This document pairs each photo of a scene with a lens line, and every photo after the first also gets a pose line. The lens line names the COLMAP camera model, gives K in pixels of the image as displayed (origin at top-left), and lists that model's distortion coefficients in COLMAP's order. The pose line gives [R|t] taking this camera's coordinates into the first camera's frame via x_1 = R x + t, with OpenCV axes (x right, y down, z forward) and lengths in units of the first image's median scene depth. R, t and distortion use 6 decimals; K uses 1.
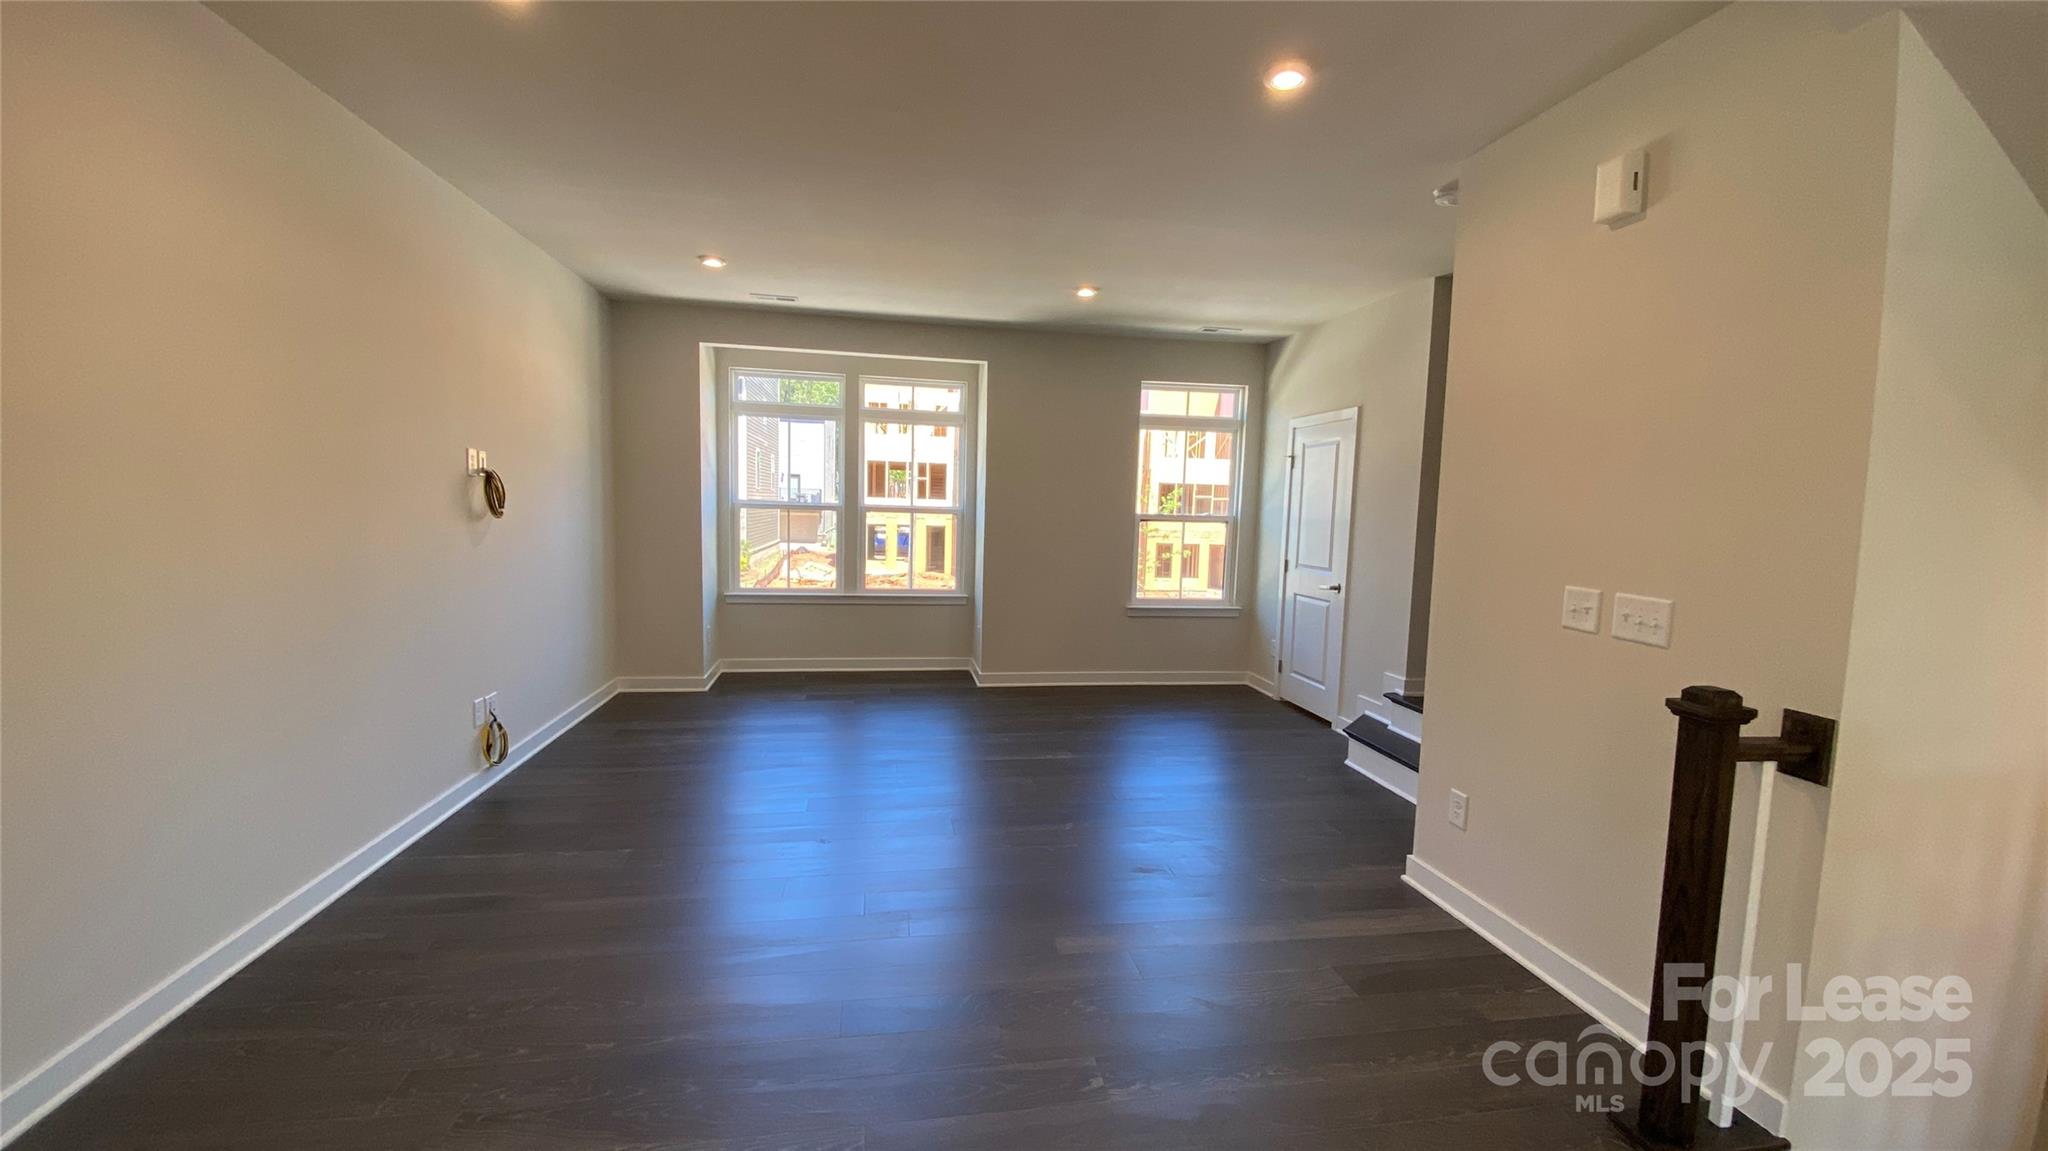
lens RADIAL K [[818.8, 0, 1024.0], [0, 818.8, 575.5], [0, 0, 1]] dist [0.020185, -0.021544]
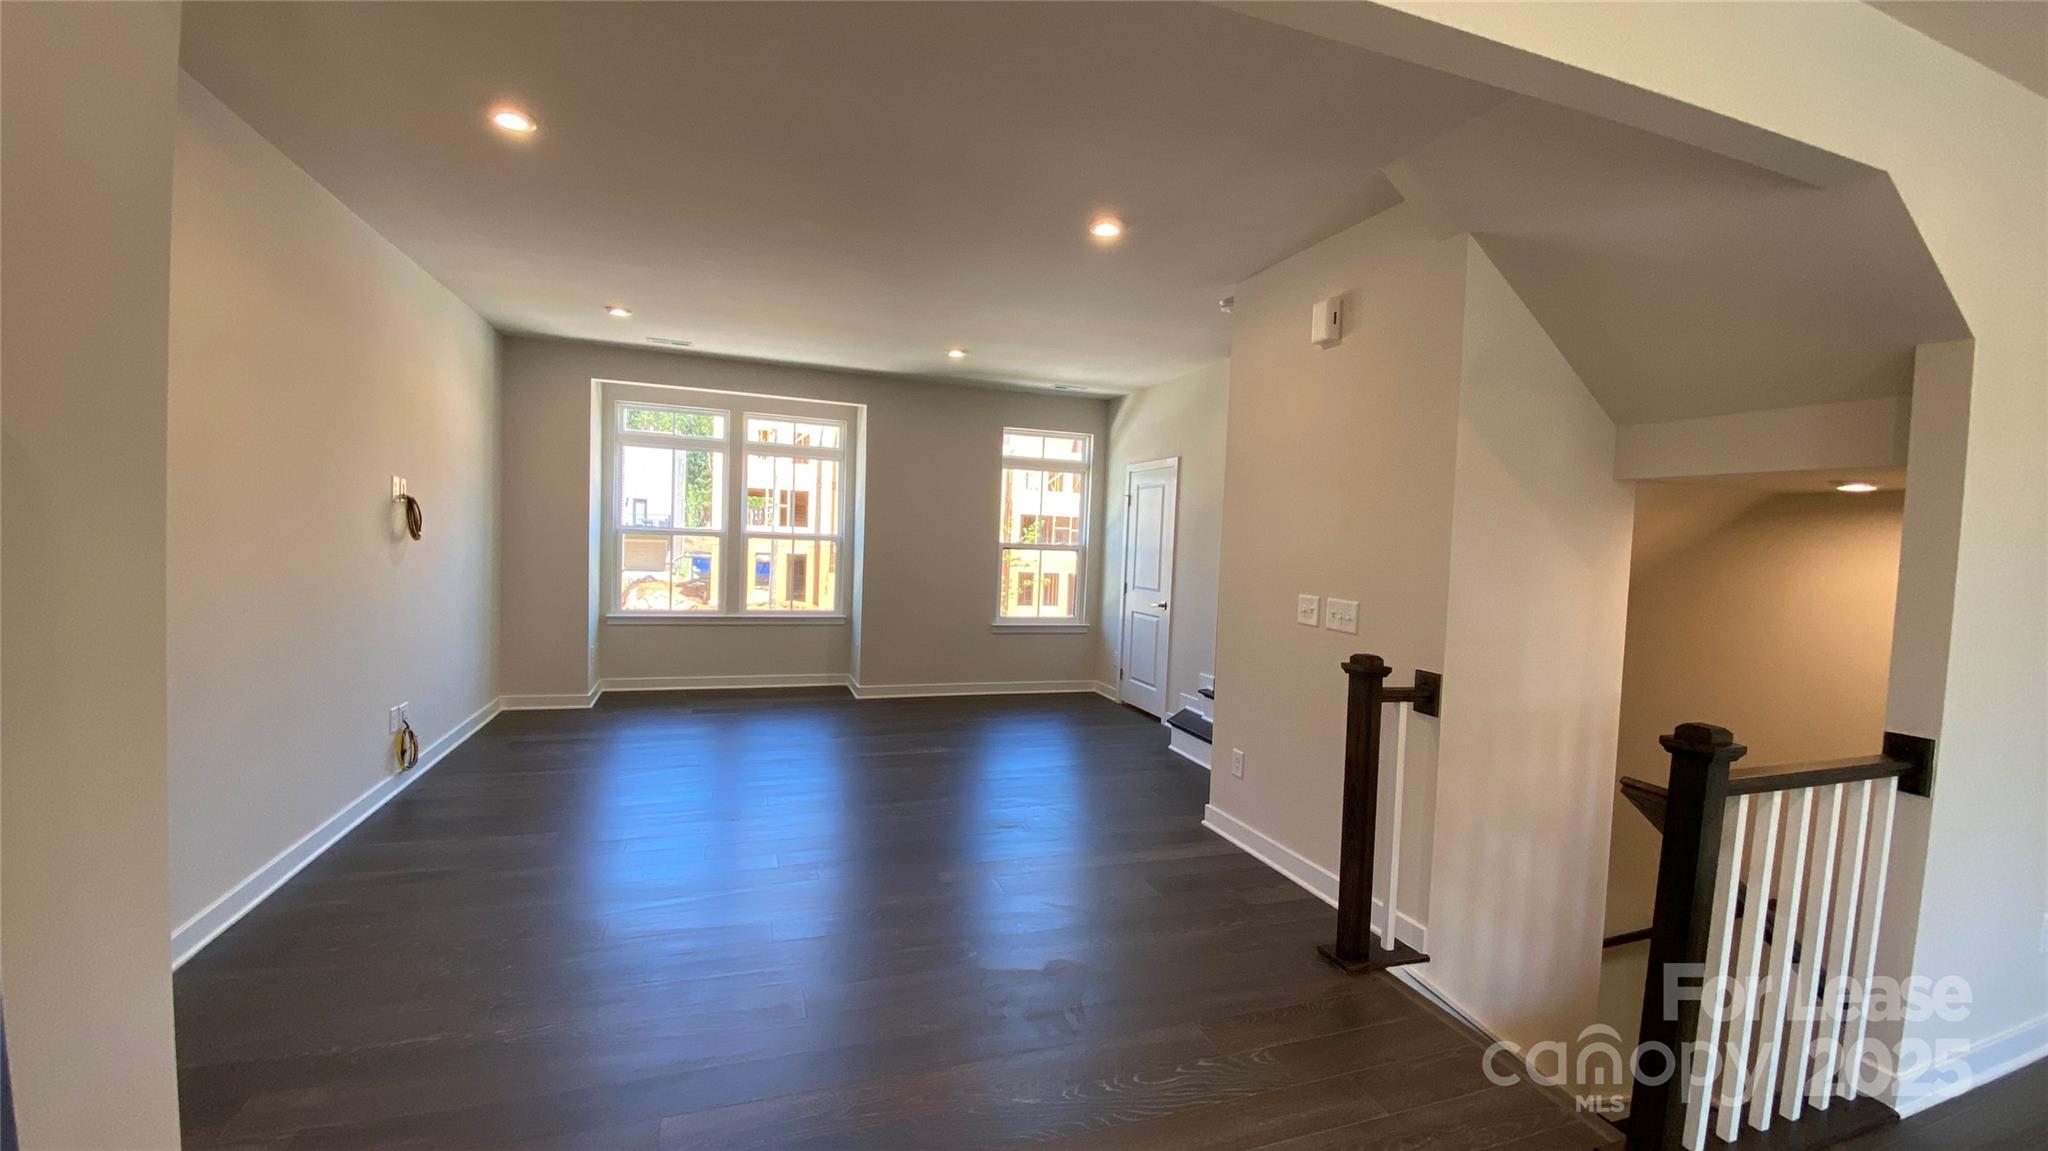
lens RADIAL K [[827.1, 0, 1024.0], [0, 827.1, 575.5], [0, 0, 1]] dist [0.015771, -0.022354]
pose [[0.986279, 0.002706, 0.165064, -0.019671], [0.003363, 0.999329, -0.036473, 0.013339], [-0.165052, 0.036528, 0.985608, -0.142788]]
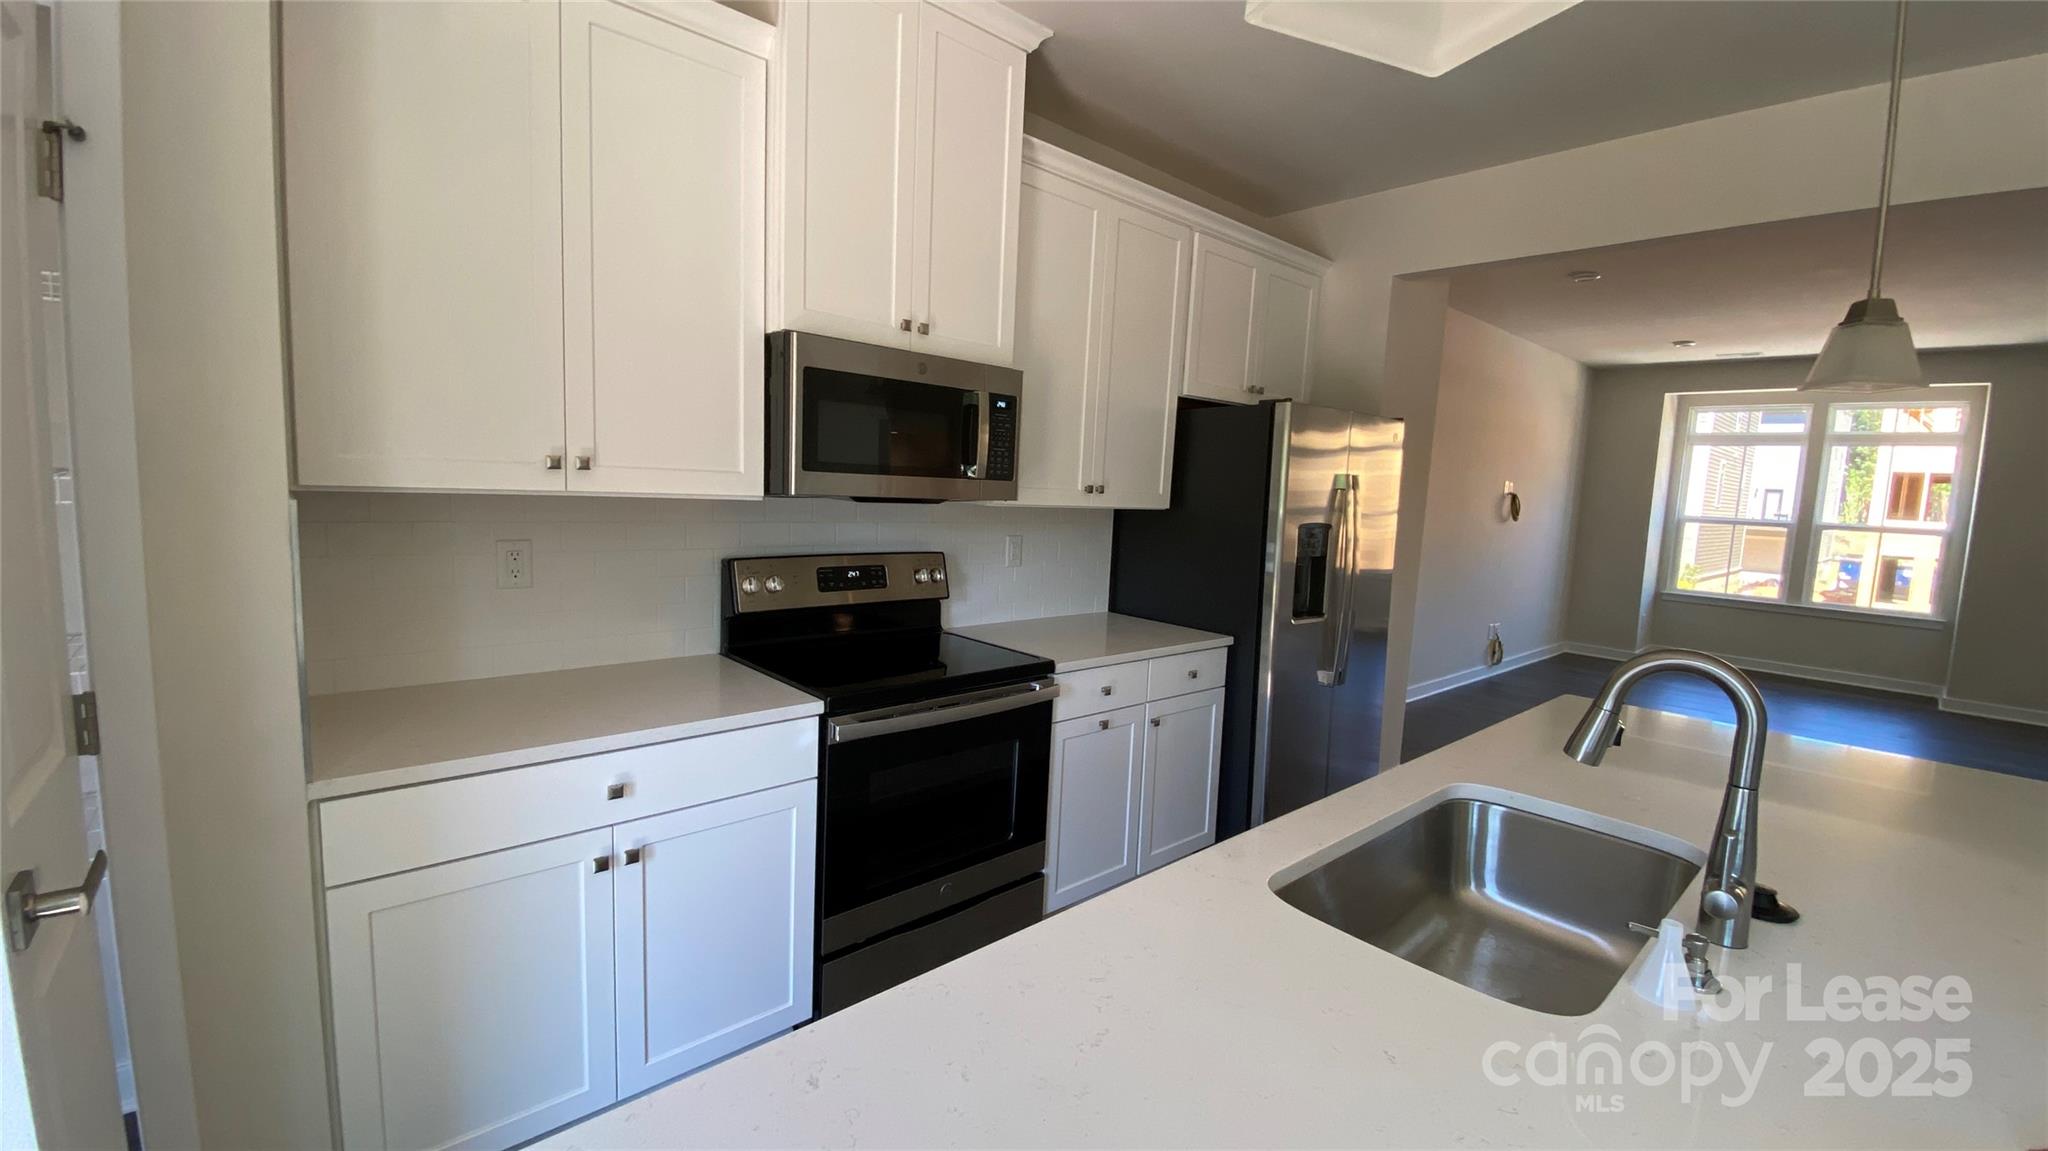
lens RADIAL K [[827.1, 0, 1024.0], [0, 827.1, 575.5], [0, 0, 1]] dist [0.015771, -0.022354]
pose [[0.532260, 0.087703, -0.842026, 0.189433], [-0.102423, 0.993984, 0.038788, 0.054449], [0.840362, 0.065598, 0.538041, -0.529995]]
